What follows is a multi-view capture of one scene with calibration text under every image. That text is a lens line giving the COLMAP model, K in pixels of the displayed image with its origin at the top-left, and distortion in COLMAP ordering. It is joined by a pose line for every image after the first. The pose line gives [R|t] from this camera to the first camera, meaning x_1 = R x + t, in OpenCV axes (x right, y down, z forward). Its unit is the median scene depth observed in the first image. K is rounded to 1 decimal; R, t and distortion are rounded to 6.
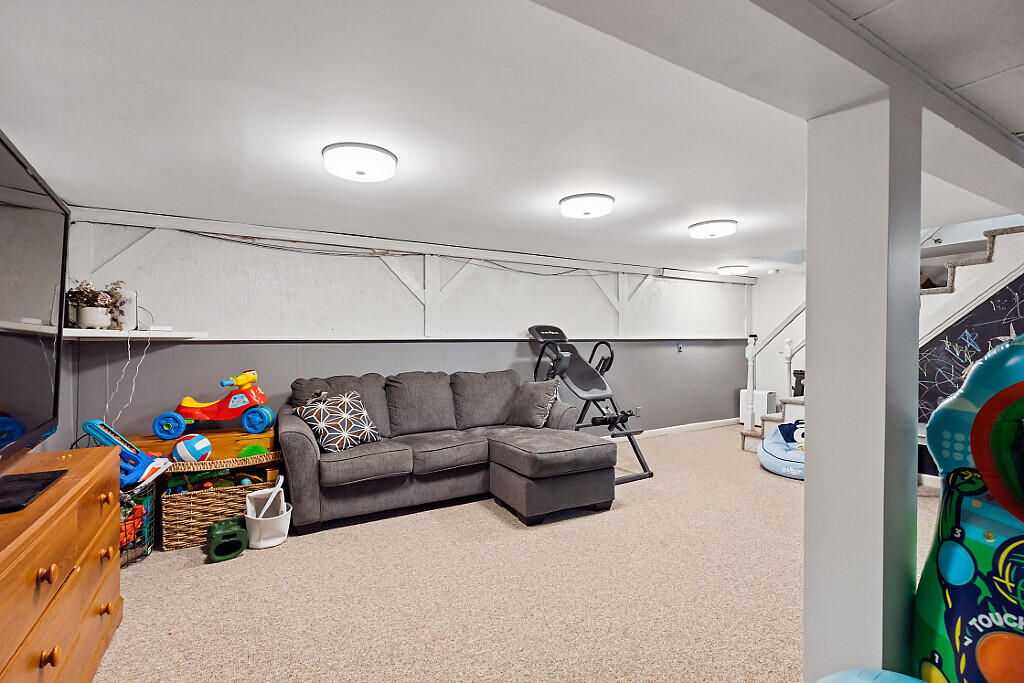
lens RADIAL K [[466.0, 0, 516.1], [0, 466.0, 340.5], [0, 0, 1]] dist [0.004246, -0.002305]
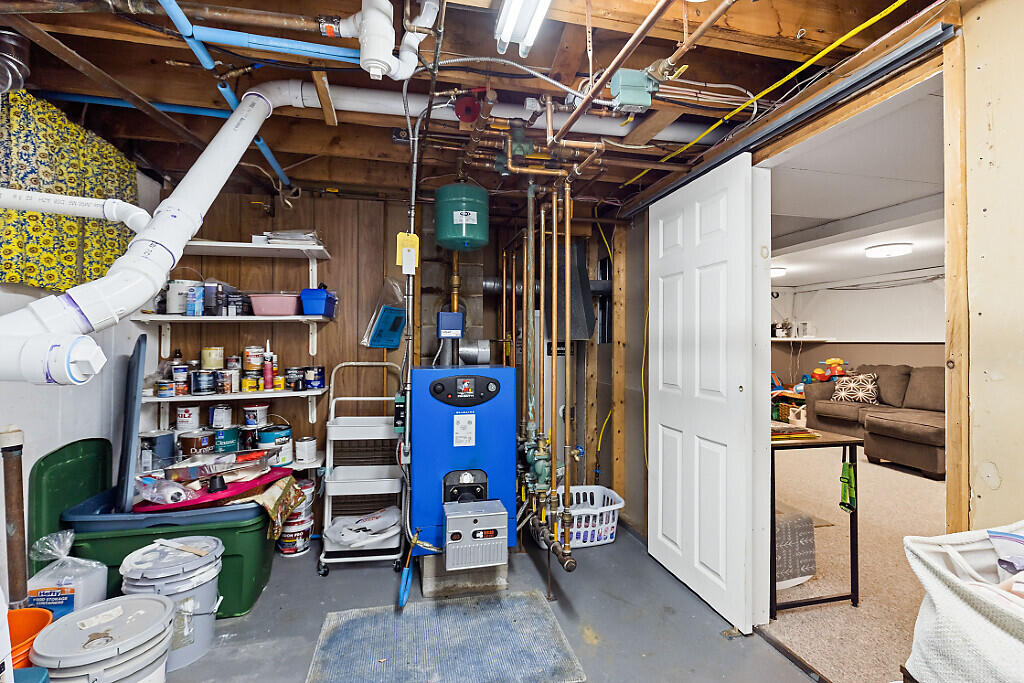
lens RADIAL K [[466.0, 0, 520.2], [0, 466.0, 330.8], [0, 0, 1]] dist [0.004246, -0.002305]
pose [[-0.297319, -0.023158, -0.954497, 1.408542], [-0.004925, 0.999730, -0.022721, 0.002484], [0.954766, -0.002054, -0.297352, 0.273994]]
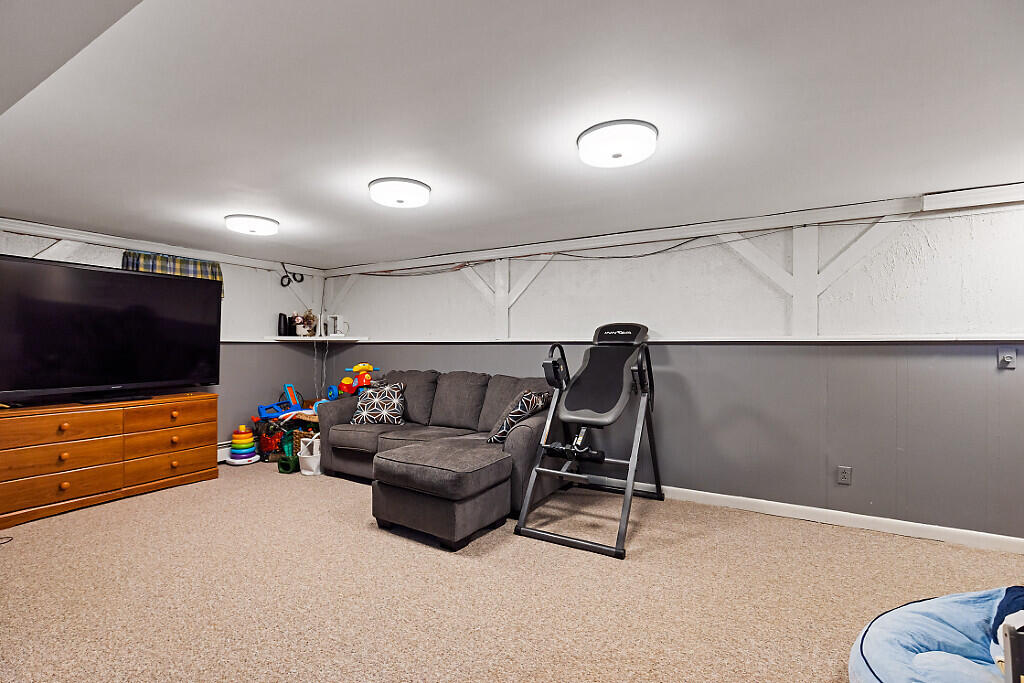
lens RADIAL K [[466.0, 0, 506.6], [0, 466.0, 338.7], [0, 0, 1]] dist [0.004246, -0.002305]
pose [[0.482671, -0.006890, -0.875775, 0.794732], [-0.002294, 0.999956, -0.009131, 0.000437], [0.875799, 0.006416, 0.482634, 0.573871]]
